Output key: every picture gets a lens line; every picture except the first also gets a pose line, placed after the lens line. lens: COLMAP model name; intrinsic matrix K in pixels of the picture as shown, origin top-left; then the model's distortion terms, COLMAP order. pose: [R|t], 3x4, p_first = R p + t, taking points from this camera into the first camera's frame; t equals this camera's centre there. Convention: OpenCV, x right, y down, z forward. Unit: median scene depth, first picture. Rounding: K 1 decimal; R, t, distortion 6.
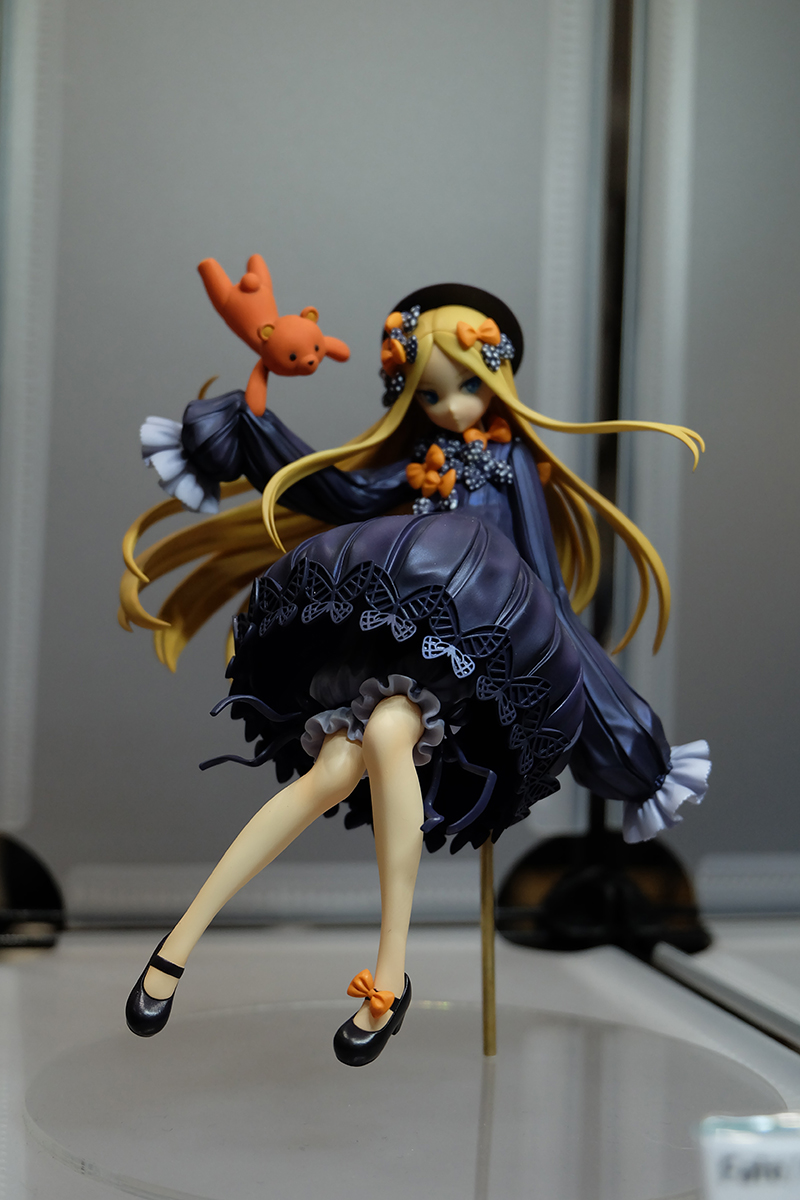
lens RADIAL K [[1611.2, 0, 403.2], [0, 1611.2, 587.2], [0, 0, 1]] dist [-0.043543, 0.000000]
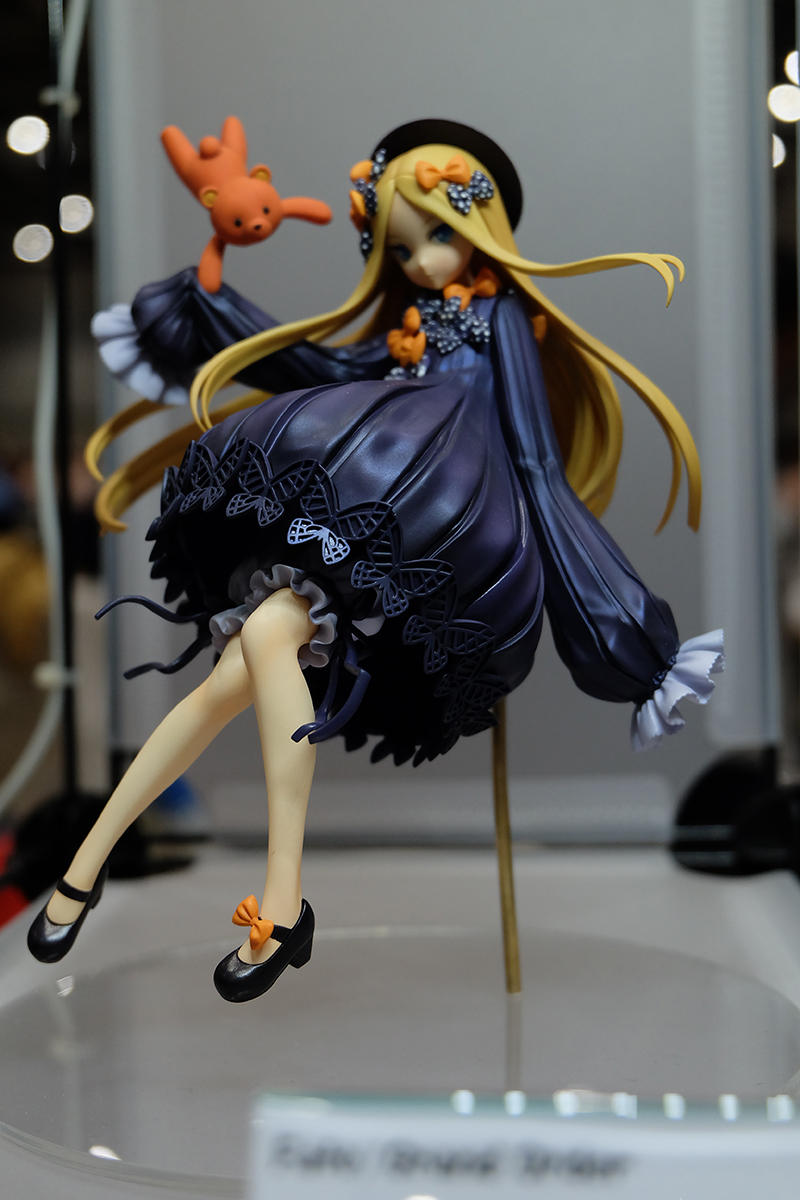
lens RADIAL K [[1611.2, 0, 400.5], [0, 1611.2, 605.2], [0, 0, 1]] dist [-0.043543, 0.000000]
pose [[0.953814, -0.041372, -0.297534, 0.277587], [0.058586, 0.997071, 0.049170, 0.031910], [0.294629, -0.064330, 0.953444, 0.153098]]
